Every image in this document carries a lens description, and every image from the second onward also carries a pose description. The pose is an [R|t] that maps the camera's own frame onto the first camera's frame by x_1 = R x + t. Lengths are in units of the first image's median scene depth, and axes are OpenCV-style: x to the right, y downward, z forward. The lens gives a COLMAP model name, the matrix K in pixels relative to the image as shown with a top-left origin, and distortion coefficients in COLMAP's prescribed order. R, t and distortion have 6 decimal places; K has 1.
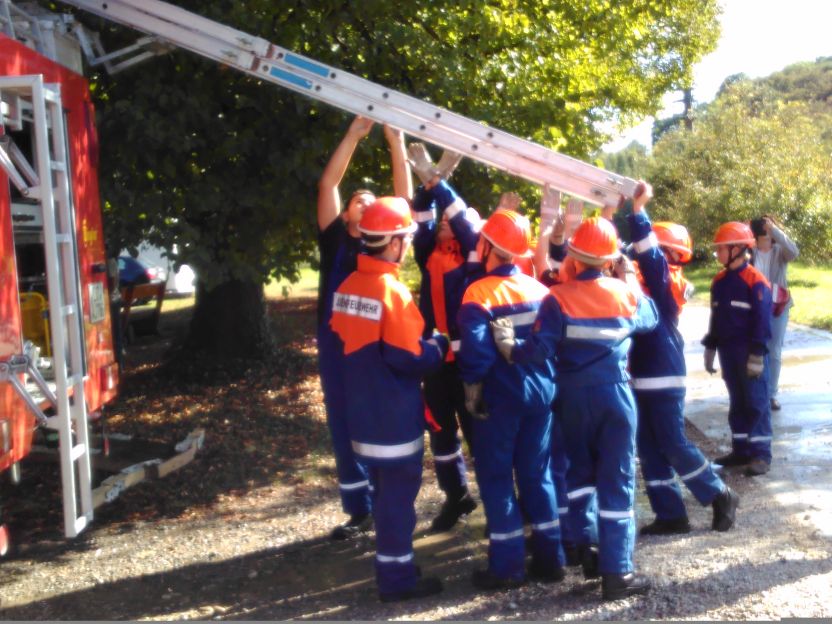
lens RADIAL K [[950.2, 0, 416.1], [0, 950.2, 282.6], [0, 0, 1]] dist [0.009064, -0.001174]
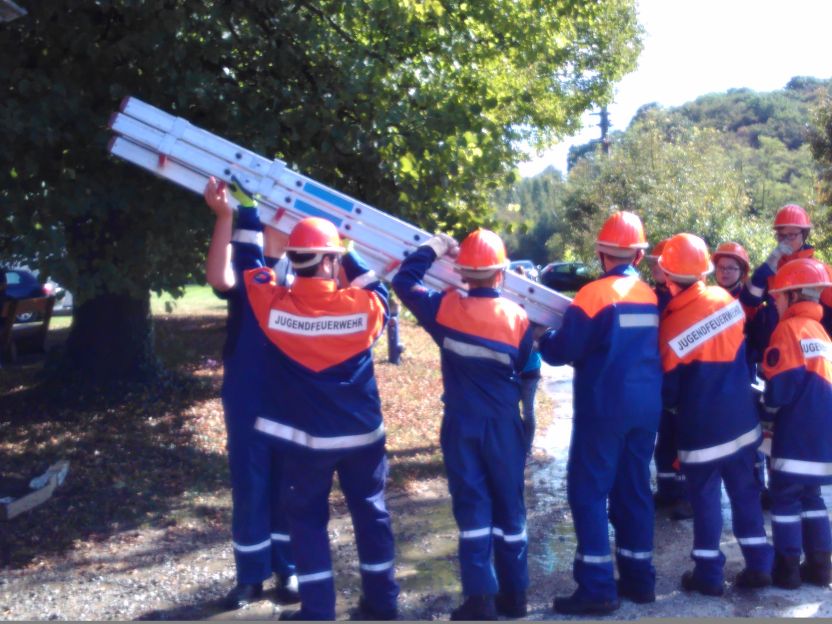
lens RADIAL K [[647.9, 0, 416.9], [0, 647.9, 334.2], [0, 0, 1]] dist [0.006138, -0.000650]
pose [[0.998687, 0.013634, 0.049388, 0.066443], [-0.015259, 0.999349, 0.032678, 0.010527], [-0.048910, -0.033389, 0.998245, 0.369172]]
